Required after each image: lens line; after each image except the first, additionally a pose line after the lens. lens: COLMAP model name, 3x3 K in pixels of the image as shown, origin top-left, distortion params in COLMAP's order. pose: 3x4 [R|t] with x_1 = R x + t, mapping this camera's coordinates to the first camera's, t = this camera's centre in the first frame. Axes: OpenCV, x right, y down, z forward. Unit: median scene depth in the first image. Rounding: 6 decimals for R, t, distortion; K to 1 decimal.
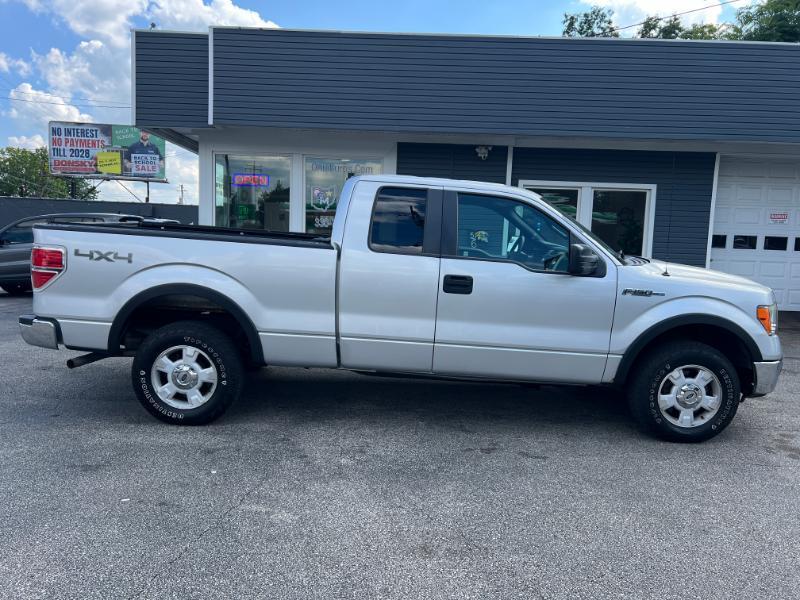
lens RADIAL K [[602.7, 0, 403.3], [0, 602.7, 297.8], [0, 0, 1]] dist [0.052457, -0.063258]
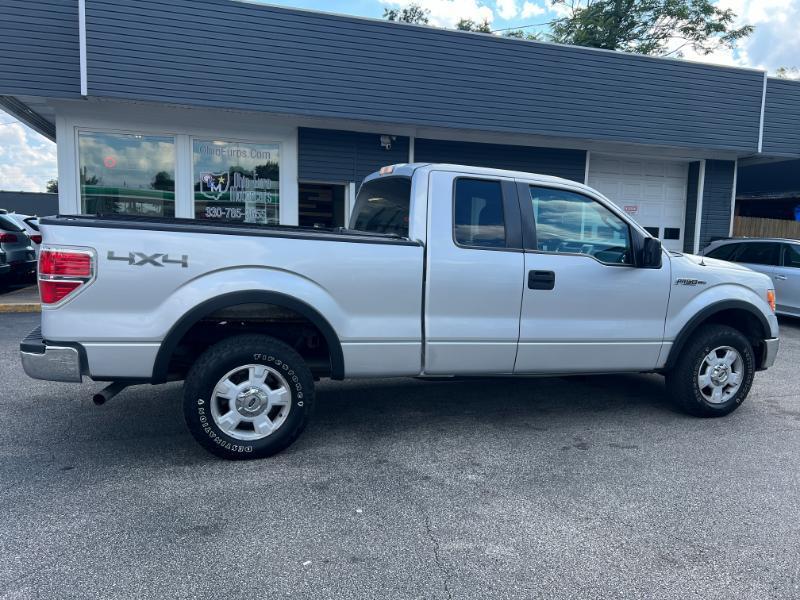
lens RADIAL K [[602.7, 0, 403.3], [0, 602.7, 297.8], [0, 0, 1]] dist [0.052457, -0.063258]
pose [[0.947206, -0.042875, 0.317747, -0.419806], [0.037236, 0.999023, 0.023803, -0.024521], [-0.318457, -0.010715, 0.947877, 0.144712]]
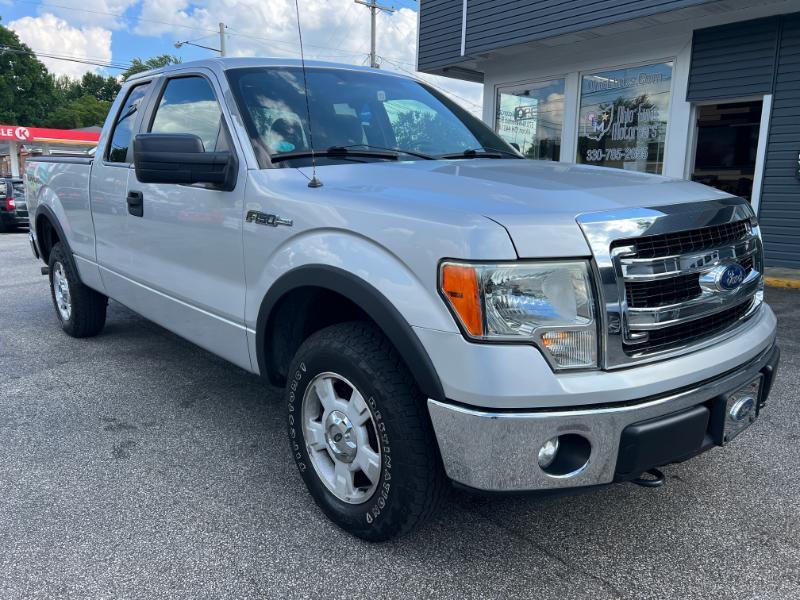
lens RADIAL K [[606.9, 0, 398.8], [0, 606.9, 295.1], [0, 0, 1]] dist [0.019321, -0.003268]
pose [[0.654913, 0.106169, -0.748209, 0.860582], [-0.058205, 0.994228, 0.090131, 0.003542], [0.753459, -0.015478, 0.657313, 0.729376]]
